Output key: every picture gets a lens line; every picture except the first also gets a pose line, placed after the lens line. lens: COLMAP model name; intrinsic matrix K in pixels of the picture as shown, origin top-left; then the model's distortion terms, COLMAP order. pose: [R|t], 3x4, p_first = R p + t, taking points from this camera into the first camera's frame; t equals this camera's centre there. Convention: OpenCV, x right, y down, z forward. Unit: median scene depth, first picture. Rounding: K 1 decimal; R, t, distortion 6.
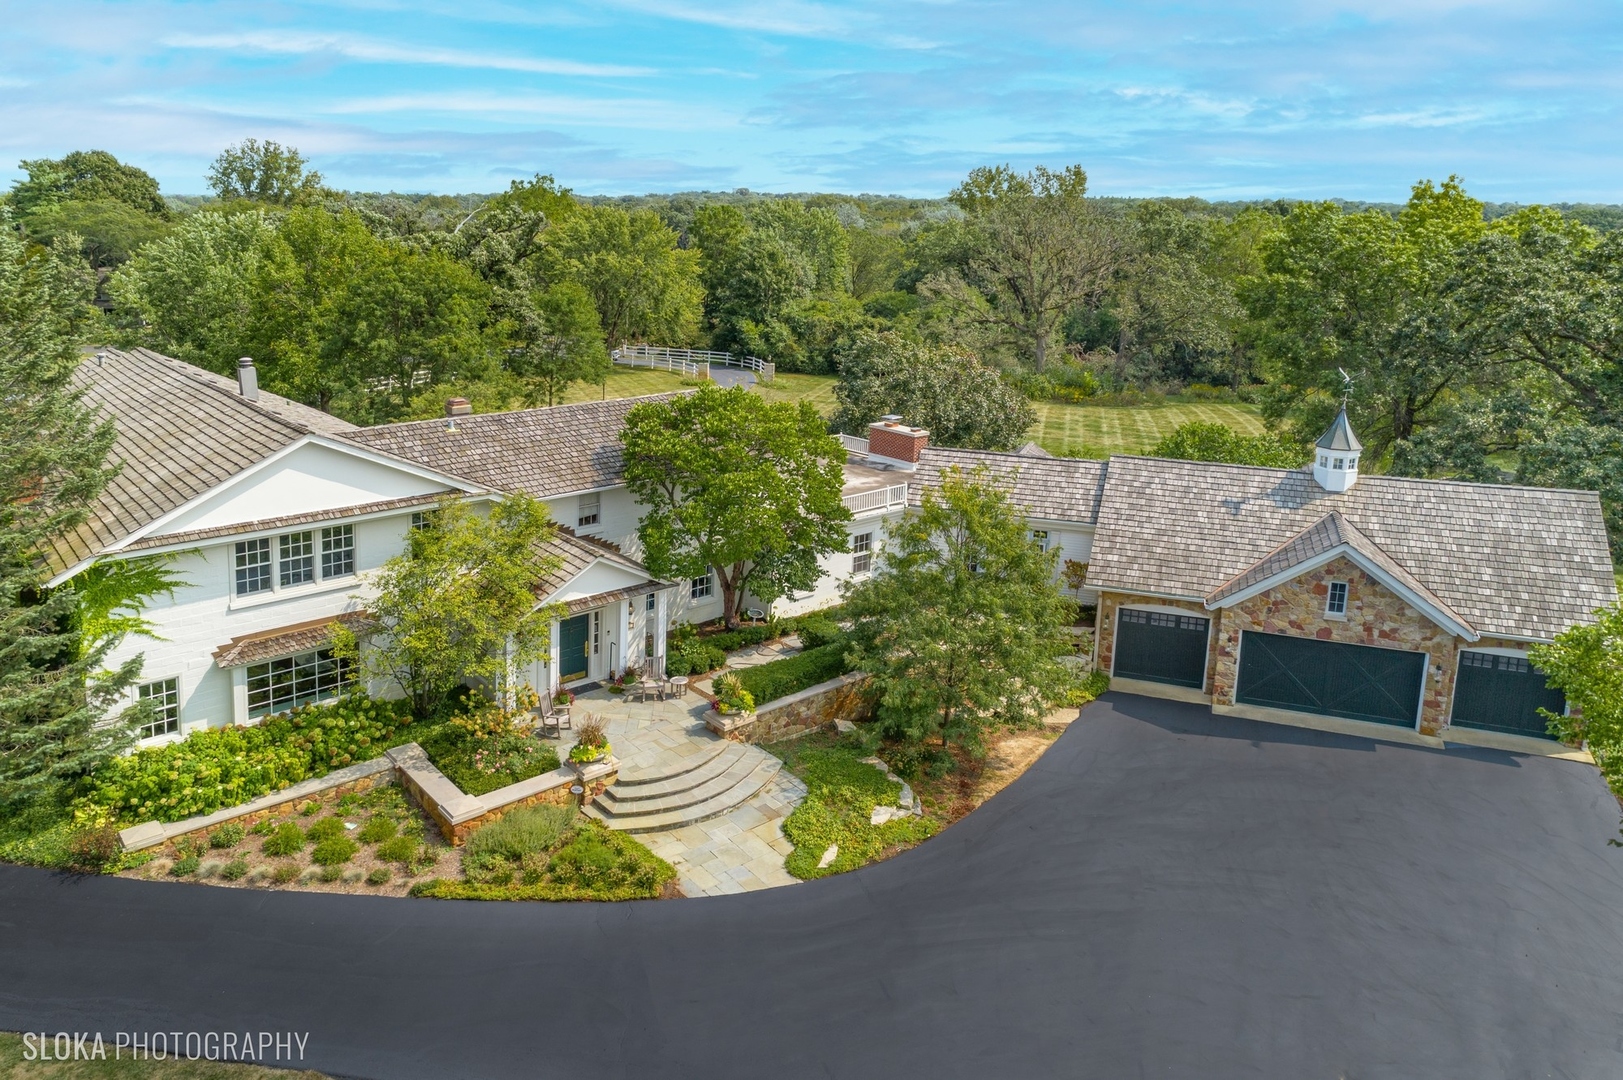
lens RADIAL K [[1156.2, 0, 841.0], [0, 1156.2, 431.3], [0, 0, 1]] dist [0.033993, -0.001794]
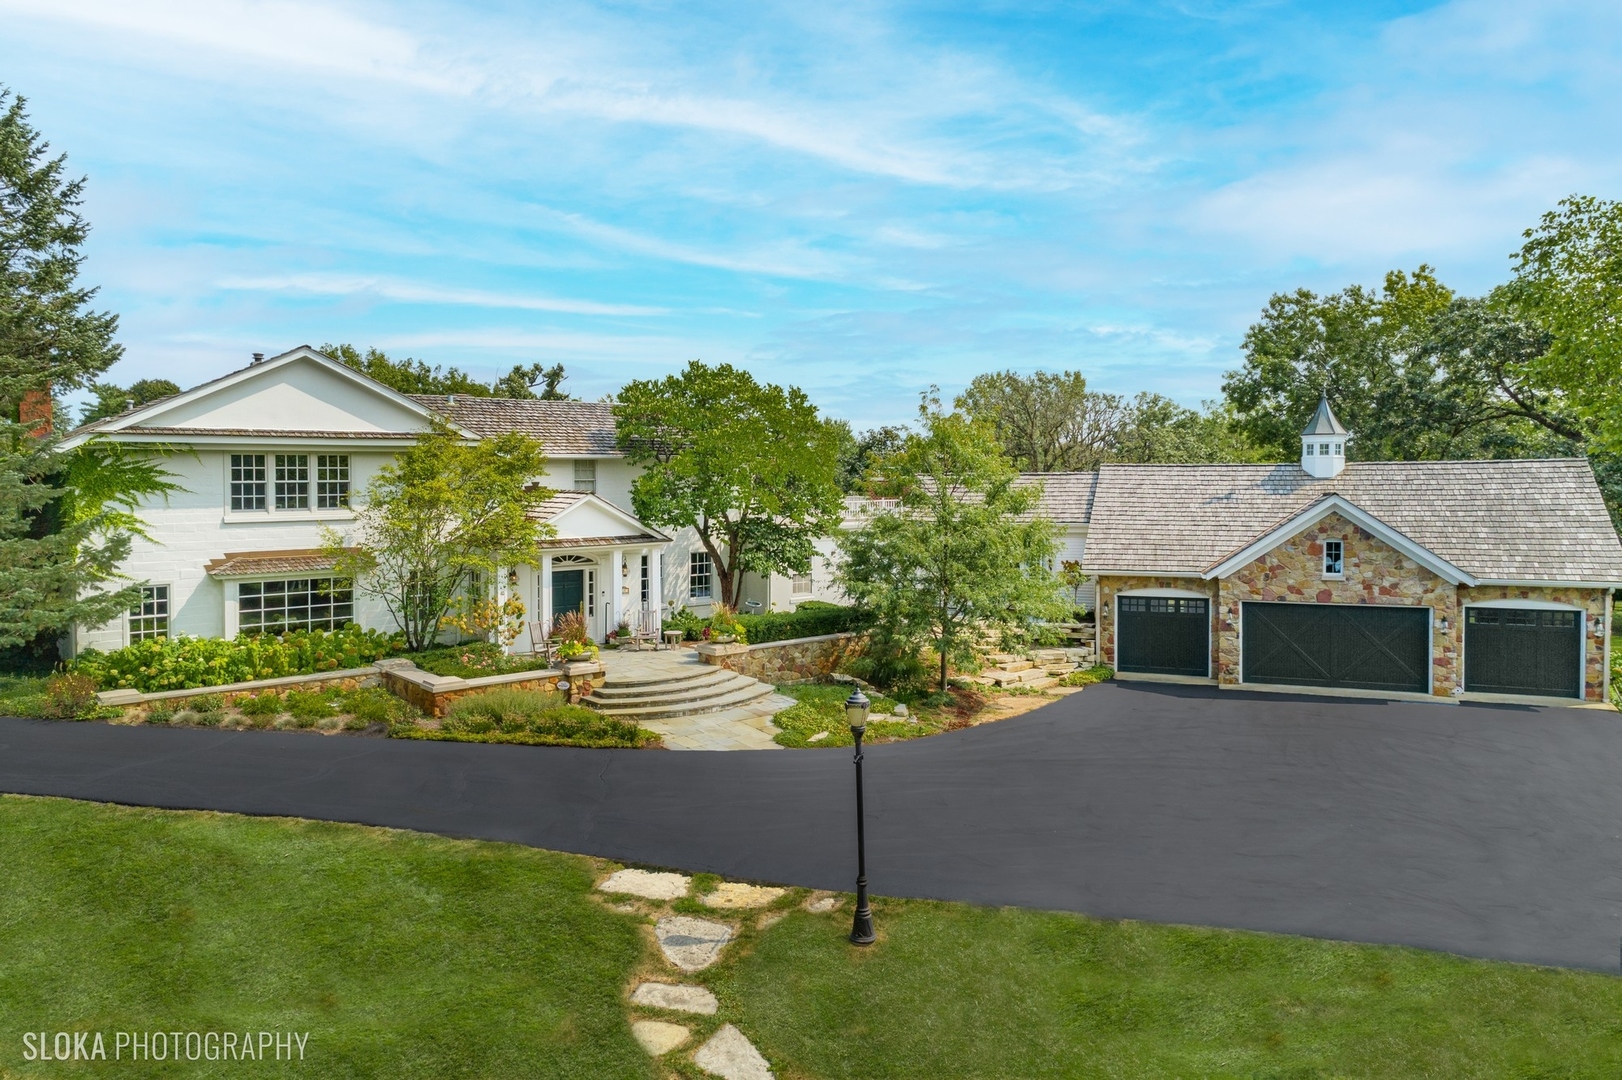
lens RADIAL K [[1115.2, 0, 838.3], [0, 1115.2, 501.8], [0, 0, 1]] dist [0.035160, 0.000594]
pose [[0.998962, -0.041047, -0.019772, 0.023576], [0.037590, 0.987759, -0.151390, 0.227548], [0.025744, 0.150490, 0.988276, 0.030902]]
